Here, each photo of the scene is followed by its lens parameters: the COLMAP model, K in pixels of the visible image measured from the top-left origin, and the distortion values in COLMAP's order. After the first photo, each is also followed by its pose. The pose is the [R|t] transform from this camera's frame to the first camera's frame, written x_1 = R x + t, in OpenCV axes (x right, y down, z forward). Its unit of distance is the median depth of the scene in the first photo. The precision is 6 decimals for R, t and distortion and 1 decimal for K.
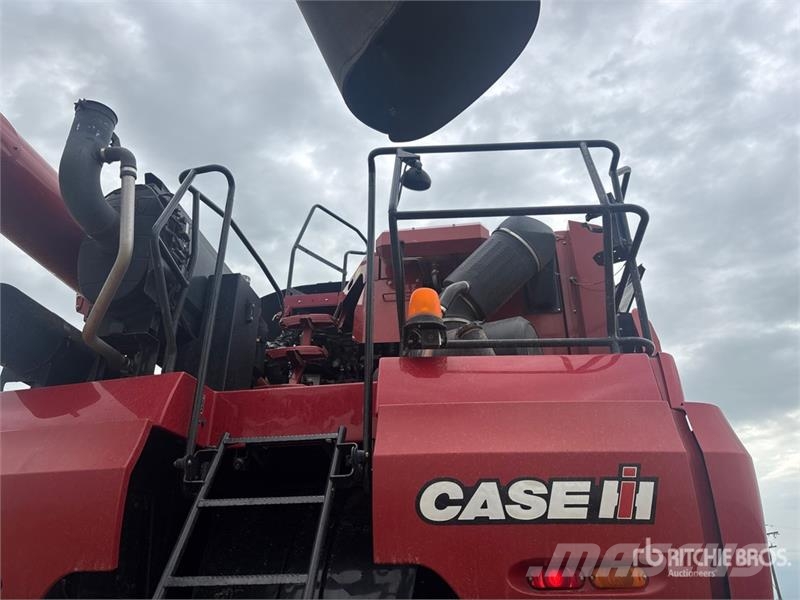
lens RADIAL K [[602.6, 0, 403.7], [0, 602.6, 292.8], [0, 0, 1]] dist [0.022631, -0.010261]
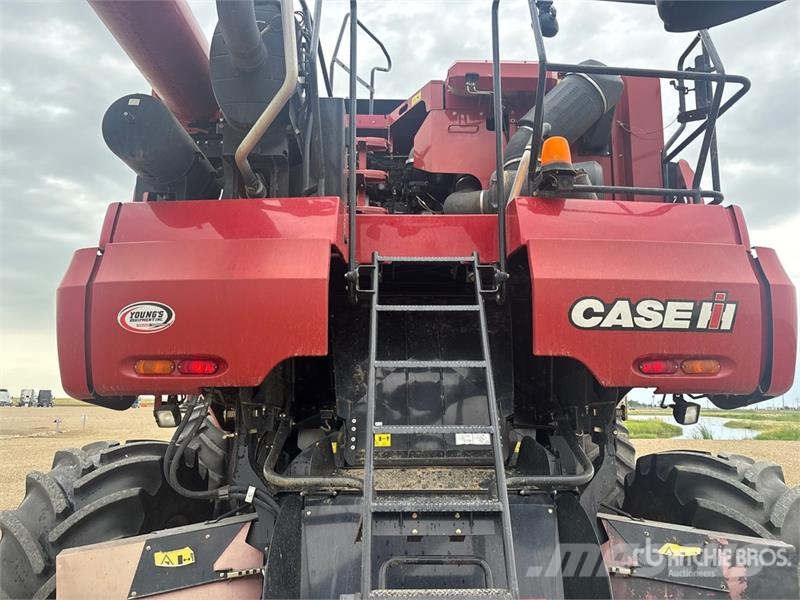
lens RADIAL K [[603.1, 0, 411.8], [0, 603.1, 307.4], [0, 0, 1]] dist [0.031608, -0.007868]
pose [[0.985056, 0.030675, 0.169481, -0.542613], [-0.084394, 0.943755, 0.319695, -0.059371], [-0.150142, -0.329221, 0.932240, -0.176705]]
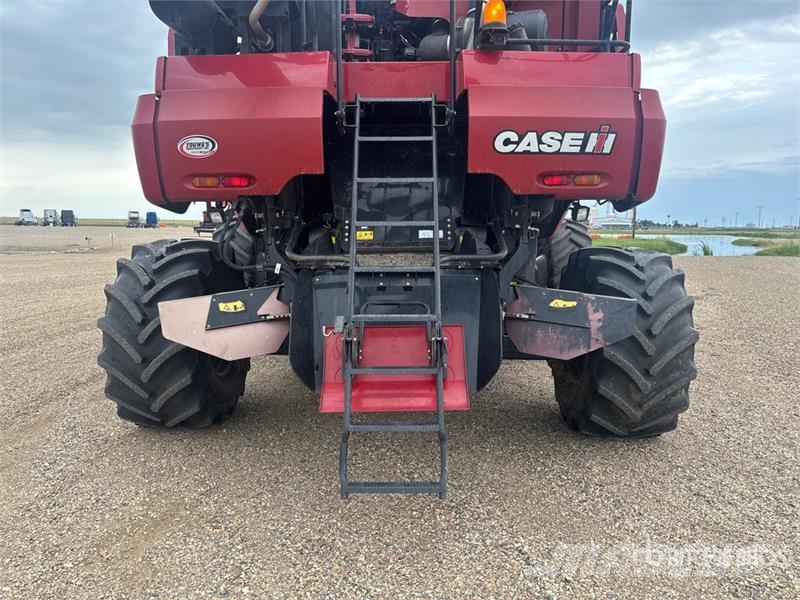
lens RADIAL K [[602.6, 0, 403.7], [0, 602.6, 292.8], [0, 0, 1]] dist [0.022631, -0.010261]
pose [[0.990305, -0.013583, 0.138244, -0.516912], [-0.067368, 0.823373, 0.563488, -0.303403], [-0.121480, -0.567338, 0.814475, -0.750746]]
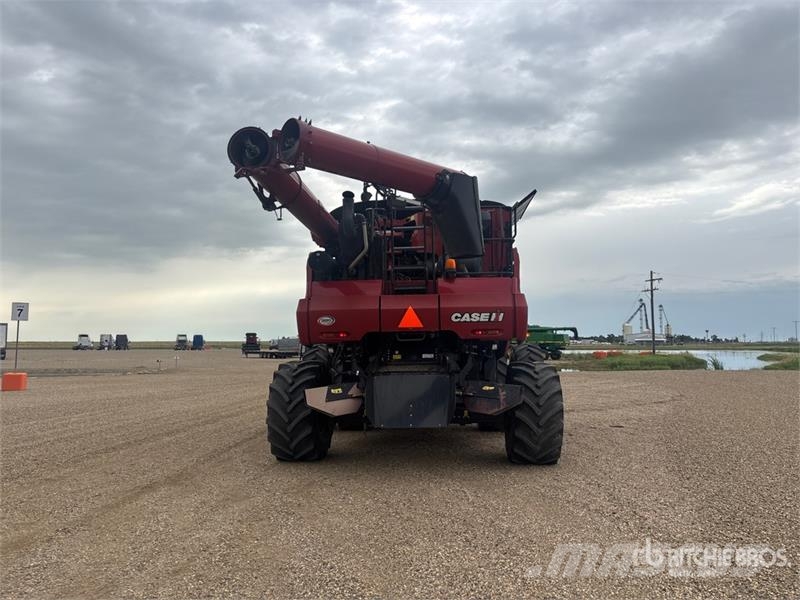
lens RADIAL K [[590.5, 0, 401.1], [0, 590.5, 281.1], [0, 0, 1]] dist [0.010469, -0.000854]
pose [[0.996980, -0.003997, 0.077555, -0.673739], [-0.025467, 0.926622, 0.375132, -1.512775], [-0.073364, -0.375974, 0.923722, -2.862686]]
